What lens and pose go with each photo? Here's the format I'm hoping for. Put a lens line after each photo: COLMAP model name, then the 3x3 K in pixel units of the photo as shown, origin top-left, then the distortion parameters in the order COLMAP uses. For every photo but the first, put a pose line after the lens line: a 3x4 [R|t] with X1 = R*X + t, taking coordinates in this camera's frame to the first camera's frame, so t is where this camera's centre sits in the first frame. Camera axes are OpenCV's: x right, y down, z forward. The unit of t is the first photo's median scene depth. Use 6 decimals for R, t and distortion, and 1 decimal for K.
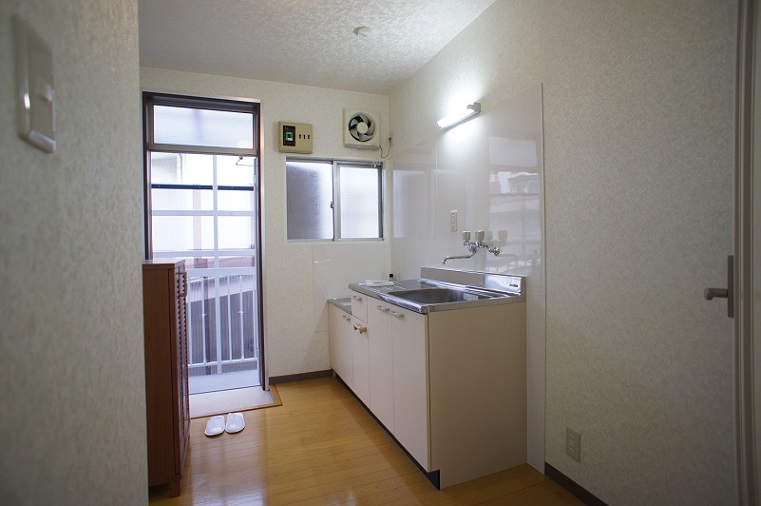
lens RADIAL K [[402.2, 0, 377.9], [0, 402.2, 249.5], [0, 0, 1]] dist [-0.072580, 0.049955]
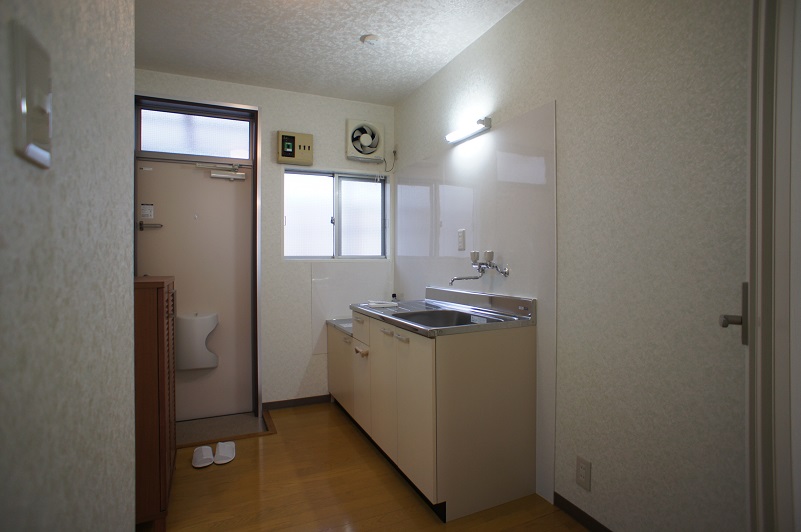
lens RADIAL K [[423.4, 0, 397.7], [0, 423.4, 262.3], [0, 0, 1]] dist [-0.072580, 0.049955]
pose [[0.998700, 0.012966, 0.049293, -0.017665], [-0.012497, 0.999874, -0.009798, -0.008468], [-0.049413, 0.009169, 0.998736, 0.000429]]
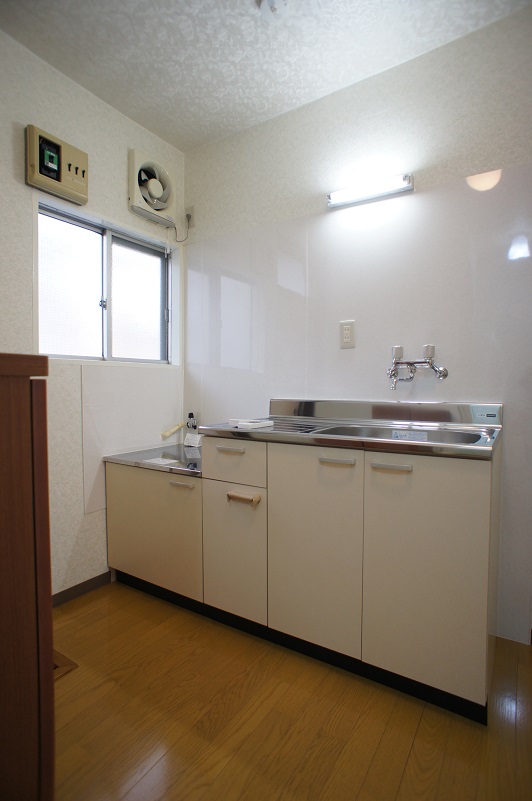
lens RADIAL K [[423.4, 0, 259.9], [0, 423.4, 401.3], [0, 0, 1]] dist [-0.072580, 0.049955]
pose [[0.818081, -0.003223, 0.575093, -0.579087], [-0.005189, 0.999902, 0.012985, 0.063521], [-0.575079, -0.013607, 0.817985, 0.696519]]
